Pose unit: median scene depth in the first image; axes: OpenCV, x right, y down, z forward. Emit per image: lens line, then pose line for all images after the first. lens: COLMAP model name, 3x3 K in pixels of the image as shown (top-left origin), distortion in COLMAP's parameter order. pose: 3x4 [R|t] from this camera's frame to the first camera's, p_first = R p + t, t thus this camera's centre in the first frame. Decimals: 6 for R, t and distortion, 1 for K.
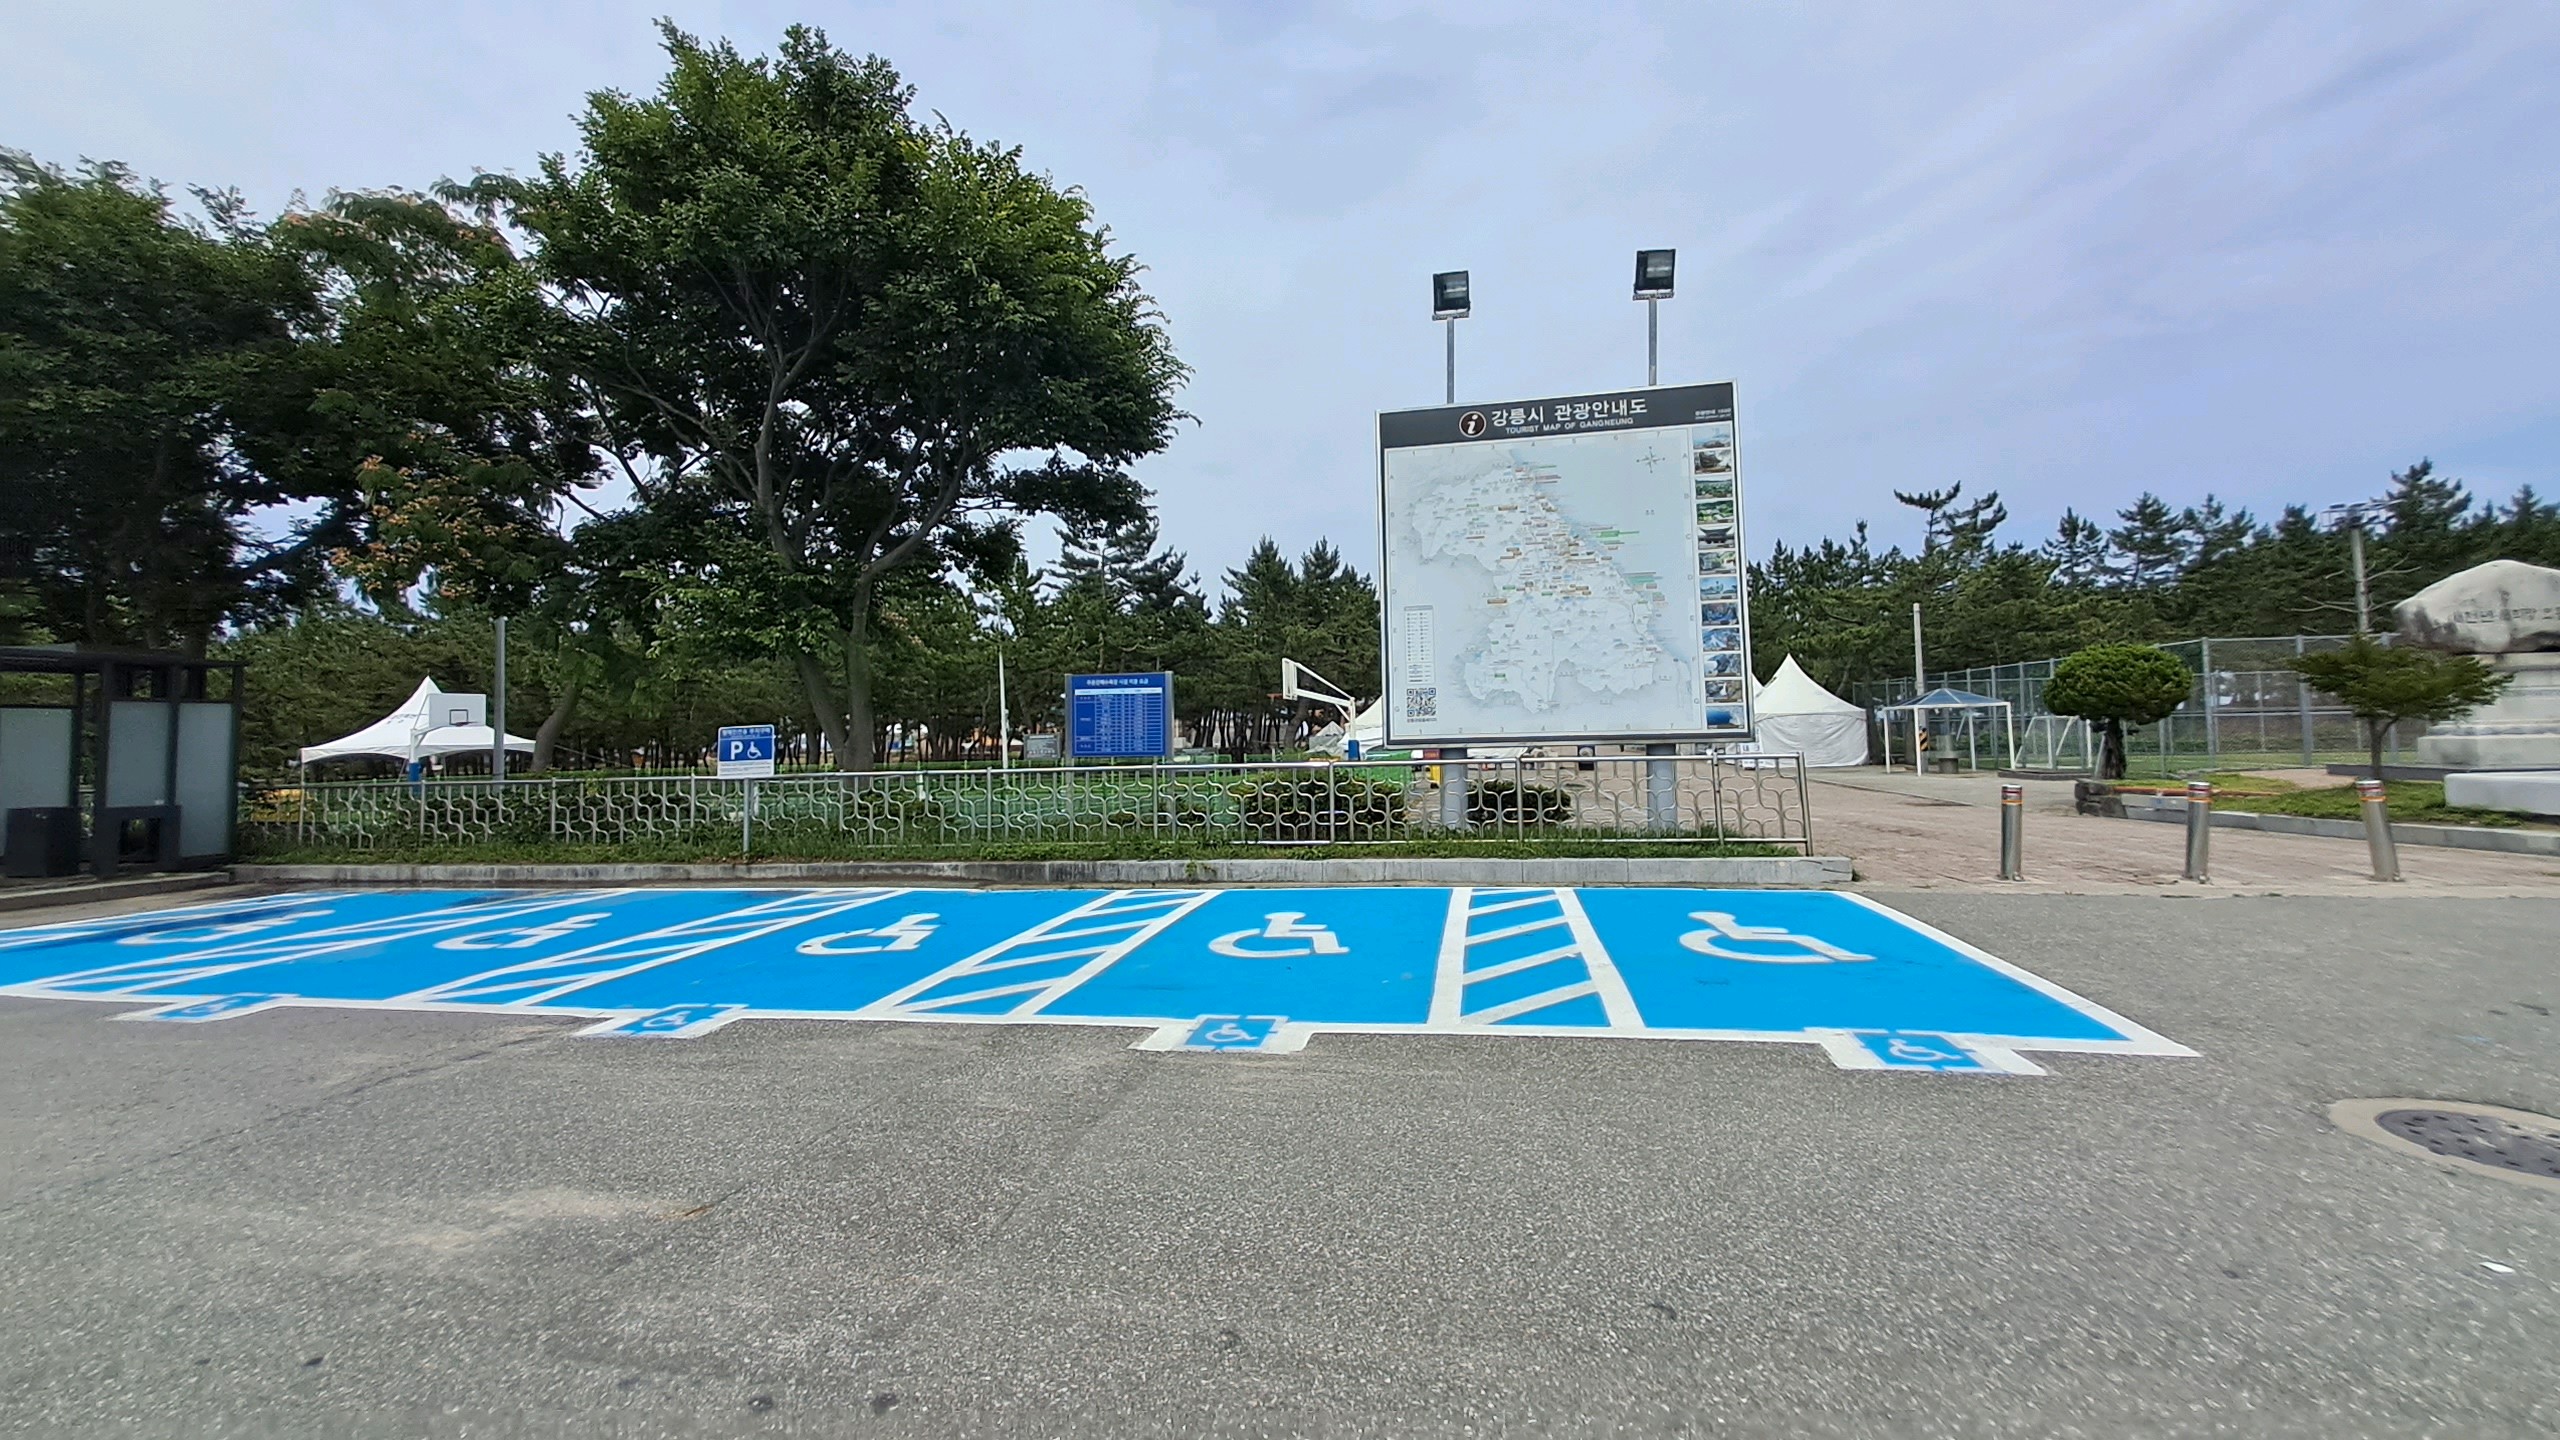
lens RADIAL K [[1046.2, 0, 1286.7], [0, 1046.2, 703.7], [0, 0, 1]] dist [0.010126, 0.001275]
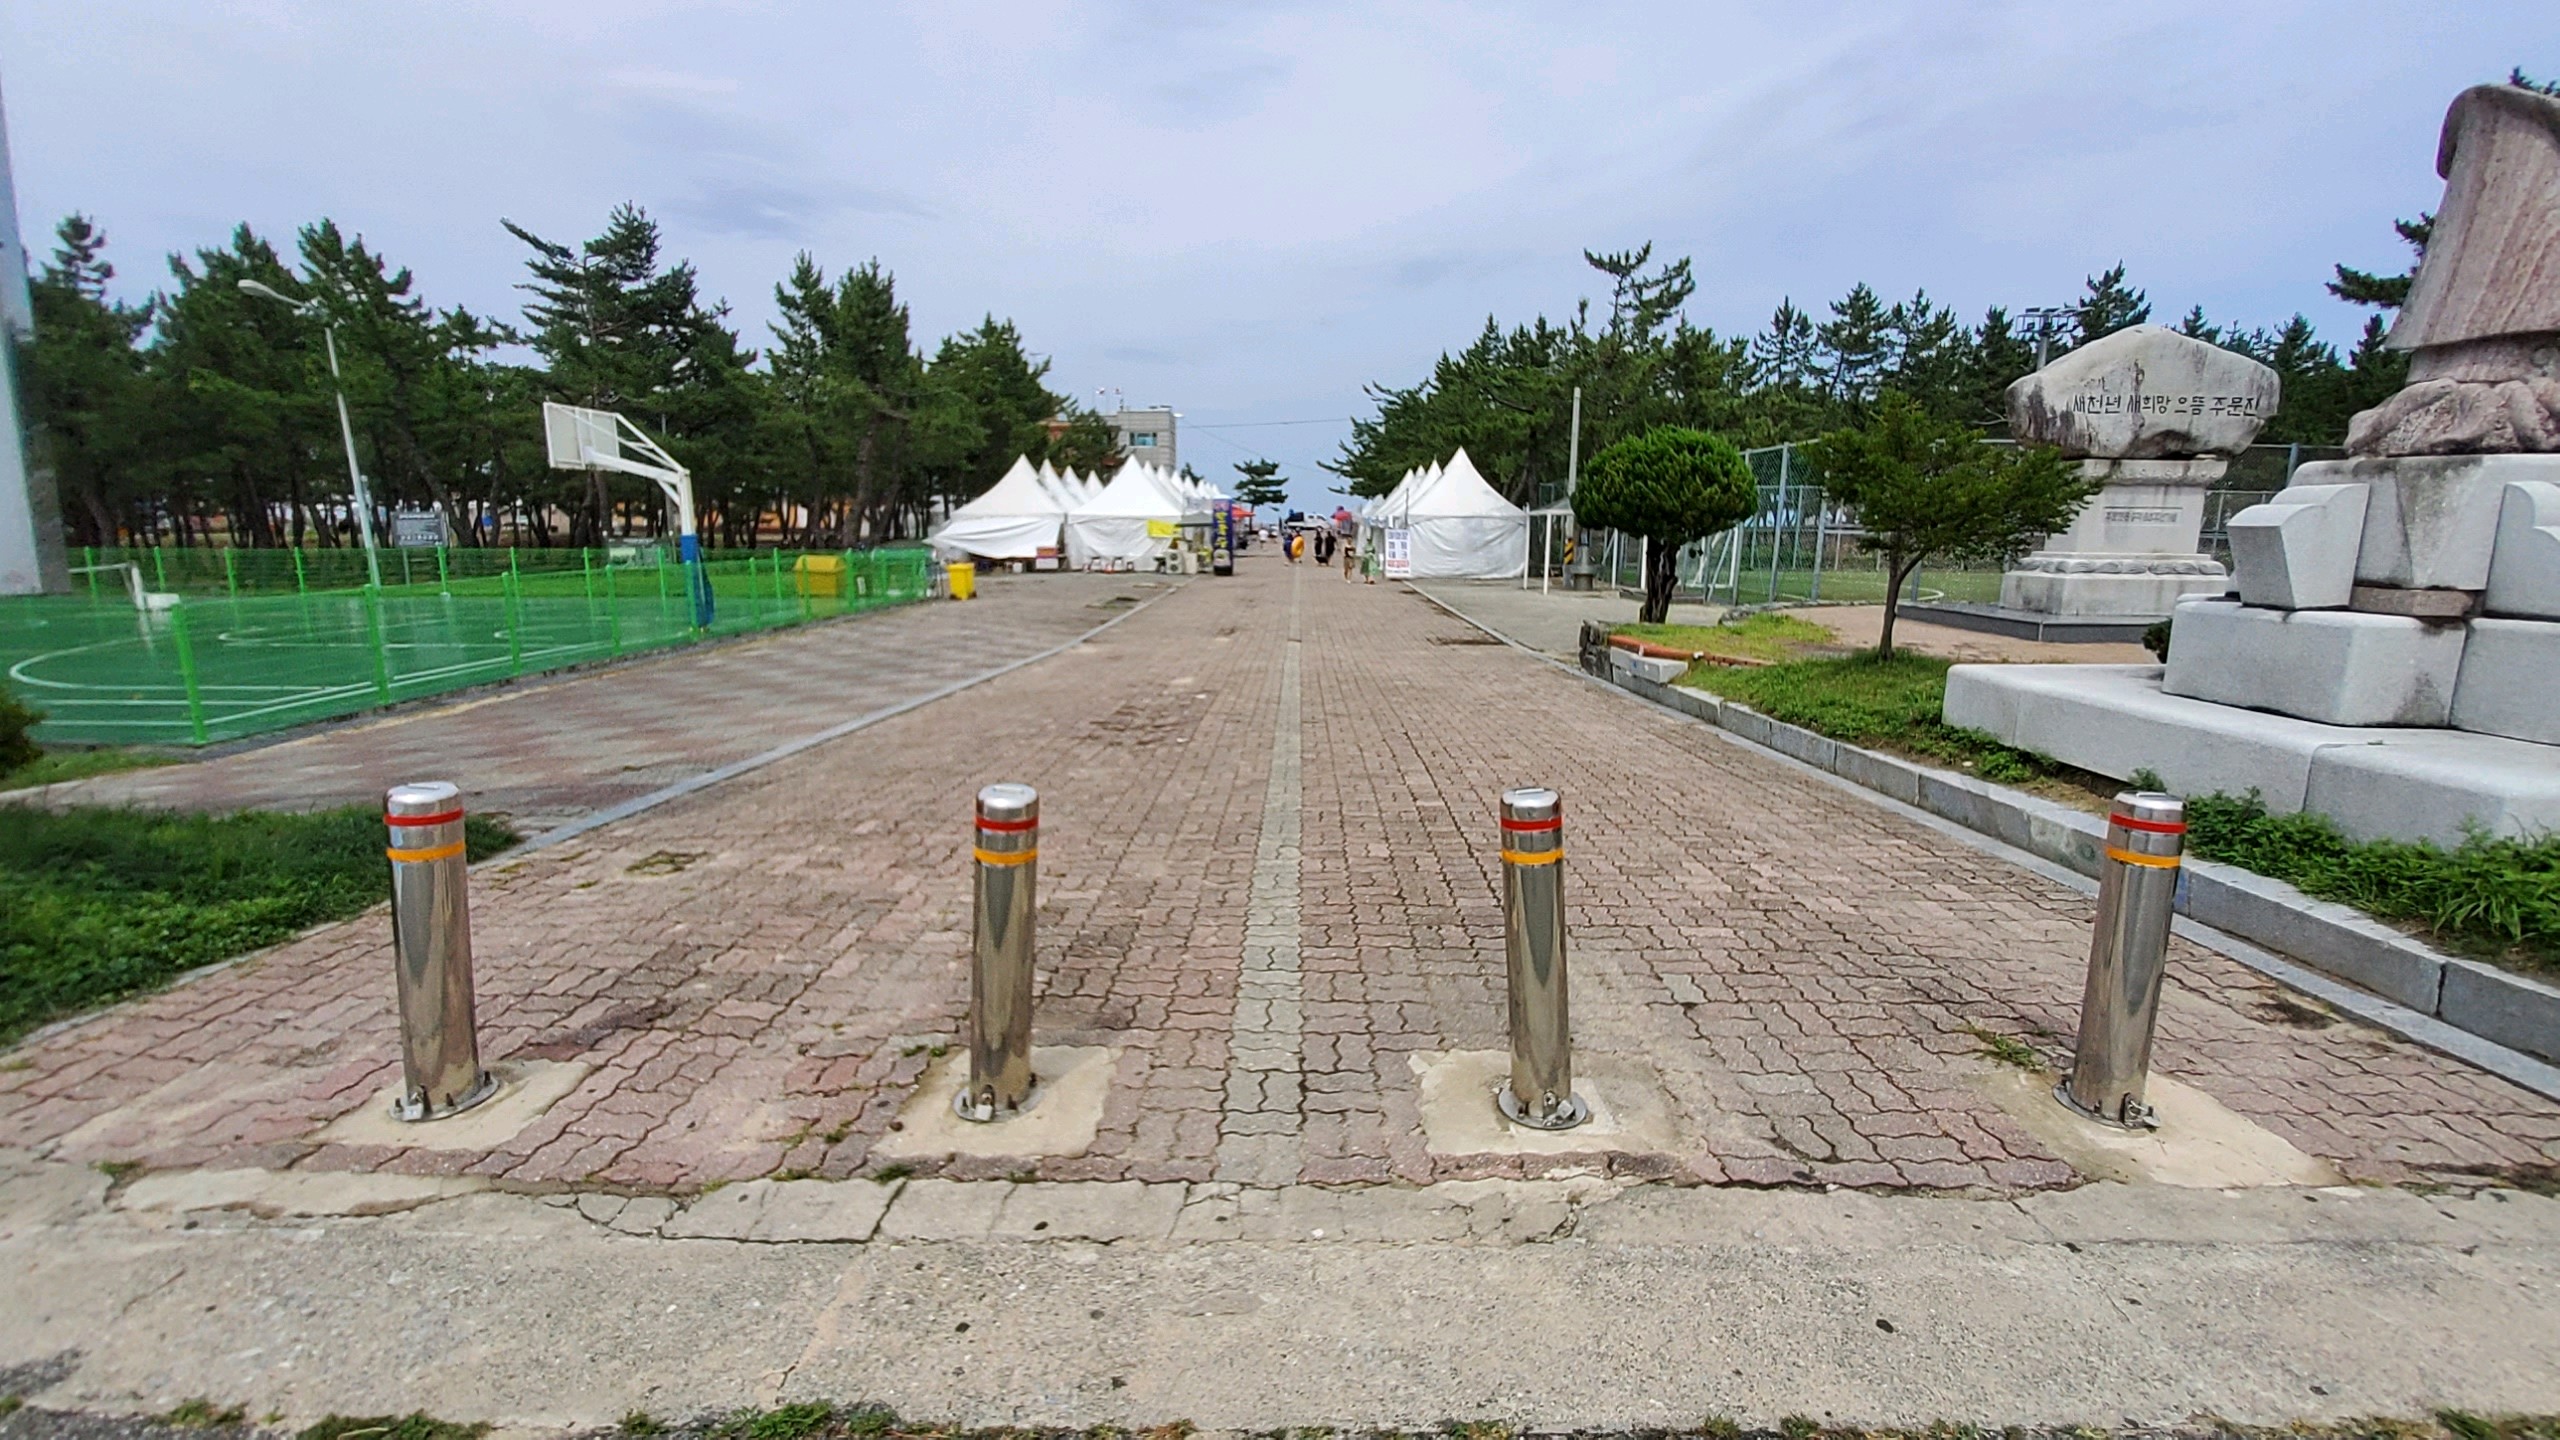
lens RADIAL K [[1018.4, 0, 1276.4], [0, 1018.4, 726.0], [0, 0, 1]] dist [0.002701, -0.000730]
pose [[0.986939, -0.001593, 0.161087, 0.174013], [-0.034313, 0.974926, 0.219870, -0.001181], [-0.157398, -0.222526, 0.962137, 0.142713]]
